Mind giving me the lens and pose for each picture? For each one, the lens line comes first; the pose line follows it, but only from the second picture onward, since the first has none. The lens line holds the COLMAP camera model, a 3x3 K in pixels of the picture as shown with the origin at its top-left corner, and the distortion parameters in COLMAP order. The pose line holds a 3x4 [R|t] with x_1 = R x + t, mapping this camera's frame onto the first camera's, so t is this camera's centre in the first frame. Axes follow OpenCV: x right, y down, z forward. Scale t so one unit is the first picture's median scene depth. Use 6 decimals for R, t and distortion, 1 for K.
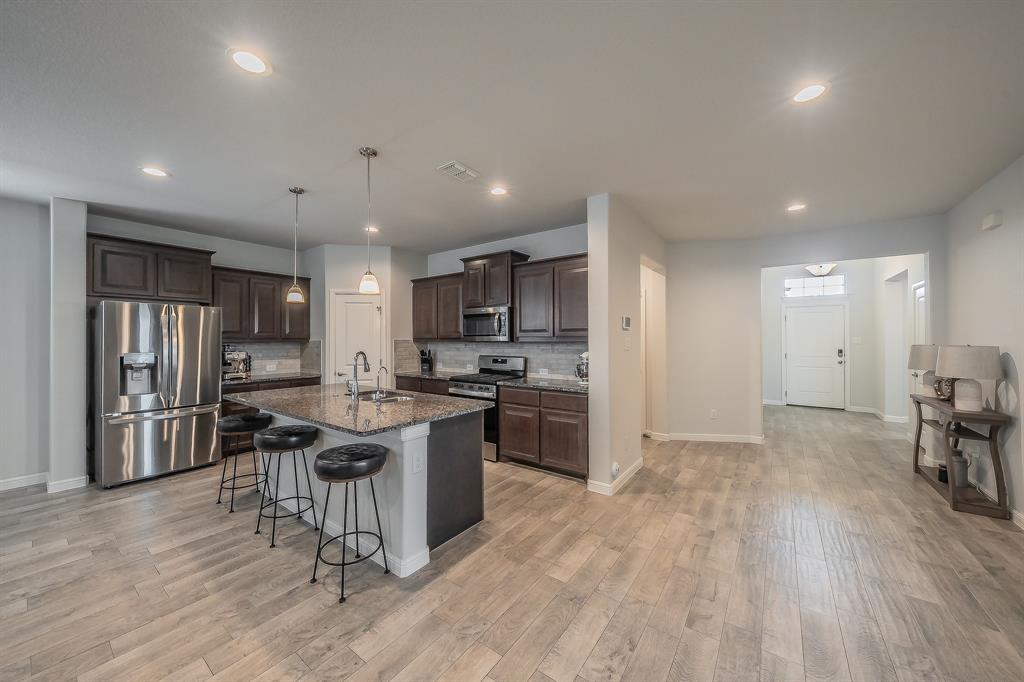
lens RADIAL K [[362.1, 0, 508.9], [0, 362.1, 337.2], [0, 0, 1]] dist [-0.001405, 0.000049]
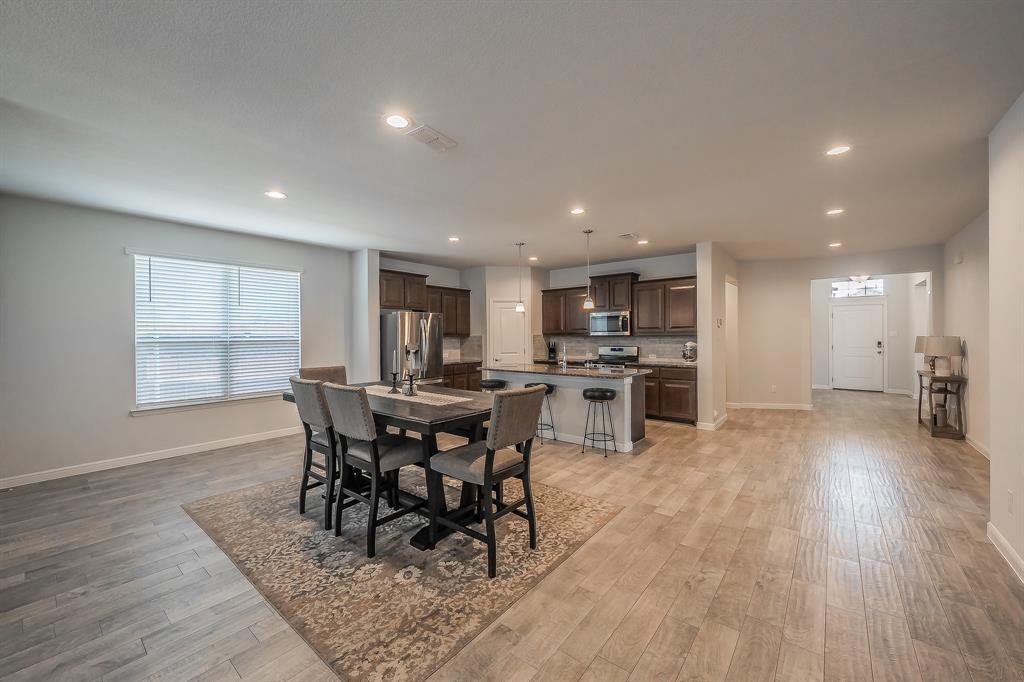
lens RADIAL K [[394.3, 0, 506.8], [0, 394.3, 336.5], [0, 0, 1]] dist [-0.000725, -0.000299]
pose [[0.998821, -0.004104, -0.048381, -0.458228], [0.004555, 0.999947, 0.009224, -0.001079], [0.048341, -0.009434, 0.998786, -0.658349]]
